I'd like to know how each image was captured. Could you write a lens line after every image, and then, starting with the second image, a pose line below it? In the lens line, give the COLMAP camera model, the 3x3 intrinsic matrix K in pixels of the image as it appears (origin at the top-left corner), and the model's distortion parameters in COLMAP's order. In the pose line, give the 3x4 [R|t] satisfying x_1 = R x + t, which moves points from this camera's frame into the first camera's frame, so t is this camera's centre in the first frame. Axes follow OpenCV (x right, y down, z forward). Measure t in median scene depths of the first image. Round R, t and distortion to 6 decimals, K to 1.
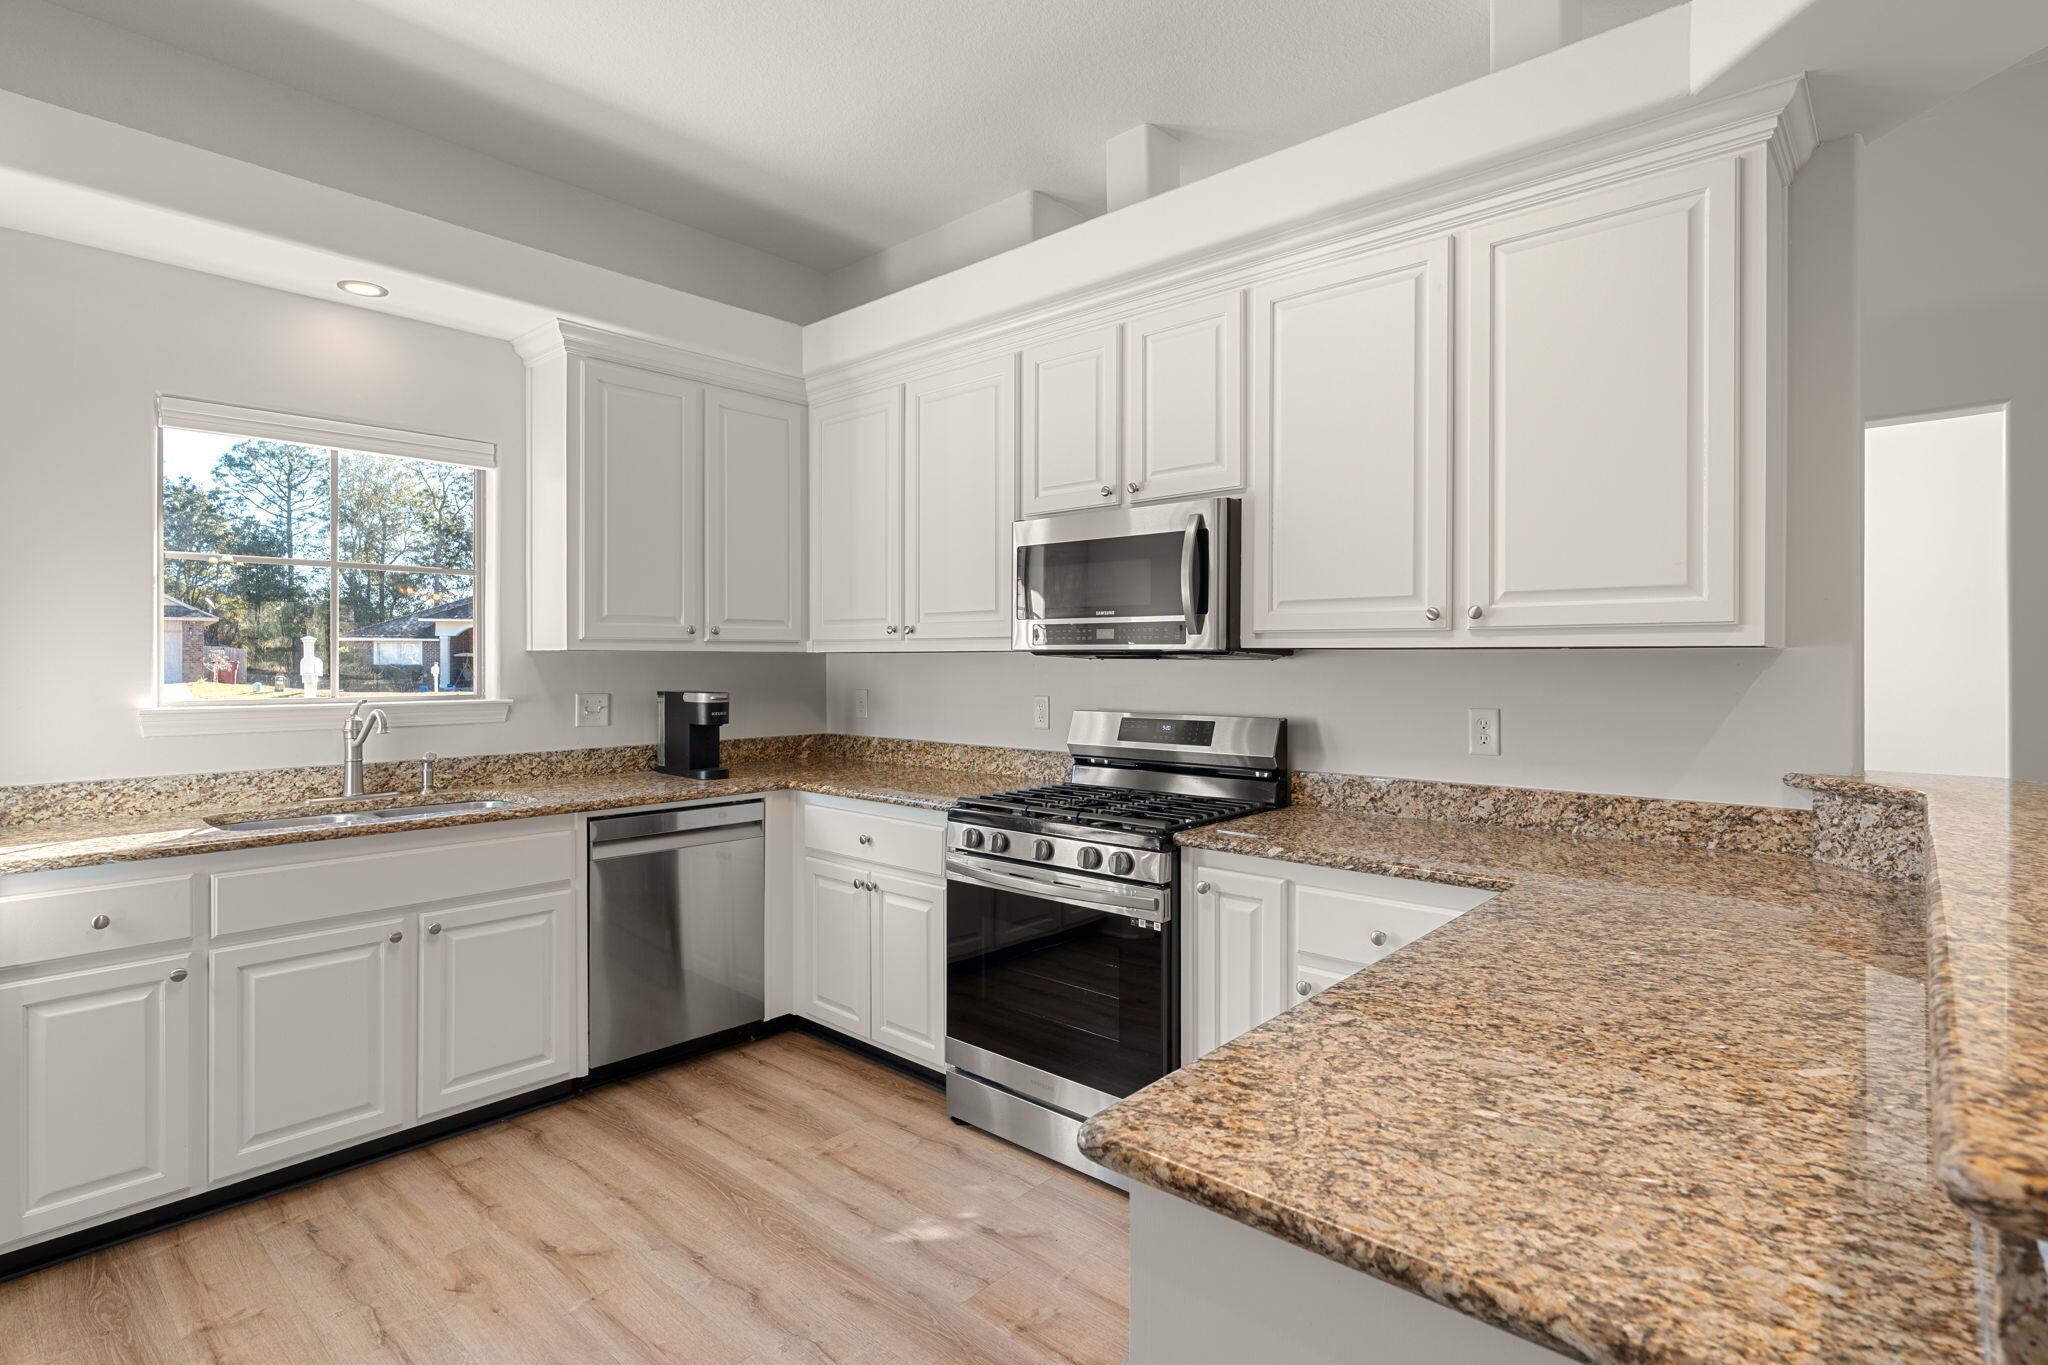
lens RADIAL K [[958.2, 0, 1031.5], [0, 958.2, 672.0], [0, 0, 1]] dist [0.004973, -0.001066]
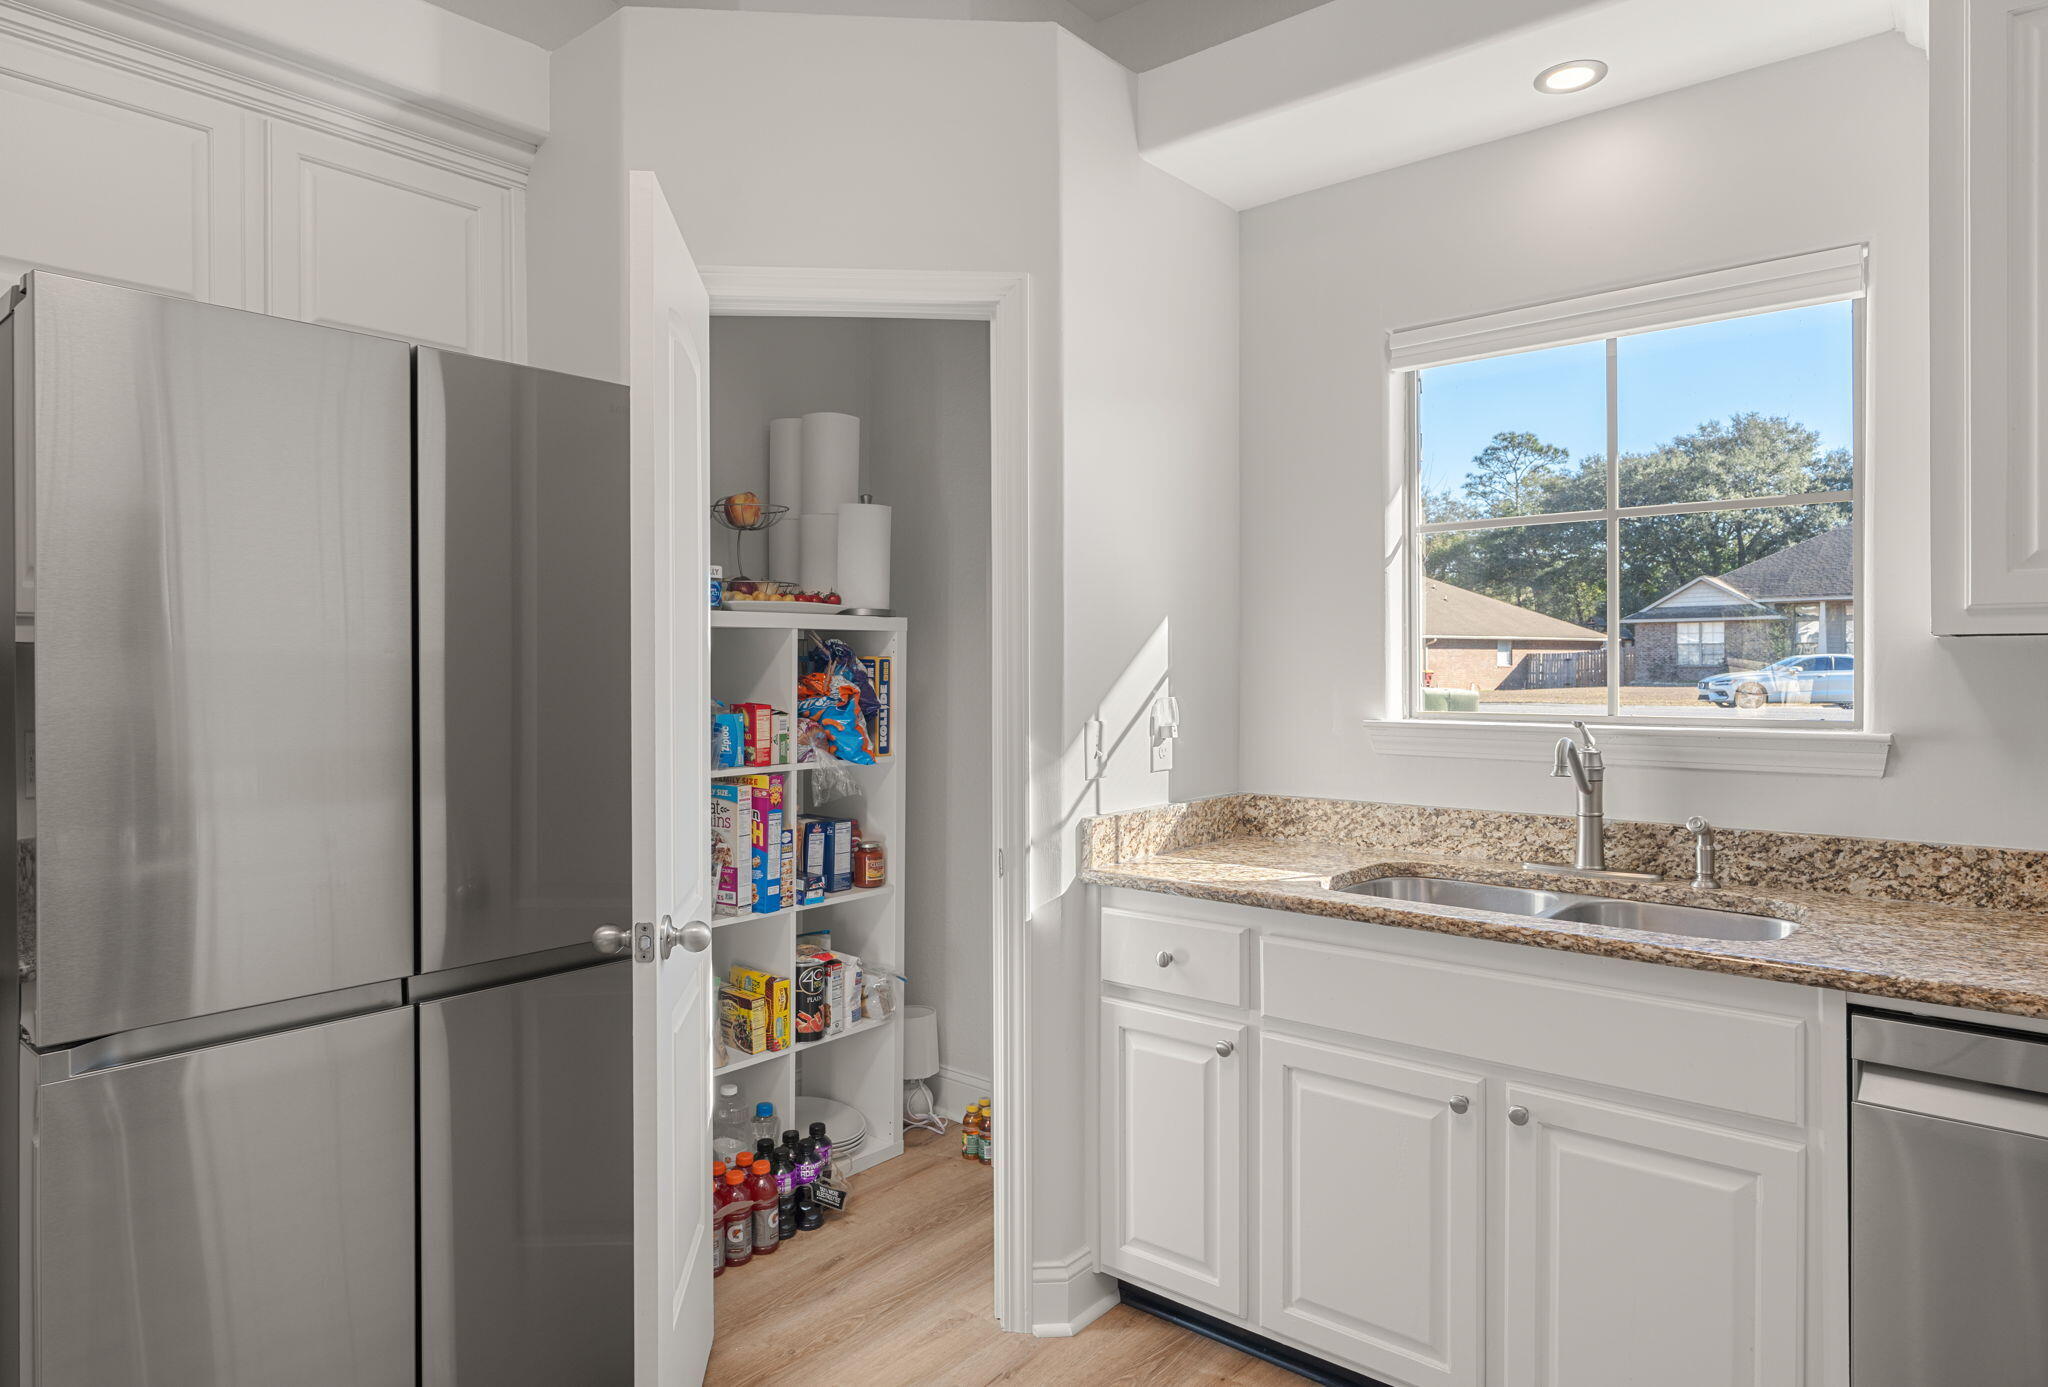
lens RADIAL K [[1226.7, 0, 1038.0], [0, 1226.7, 674.7], [0, 0, 1]] dist [0.008365, 0.001084]
pose [[0.015353, 0.006458, -0.999861, 0.134628], [-0.004100, 0.999971, 0.006395, -0.005877], [0.999874, 0.004001, 0.015379, 0.754128]]
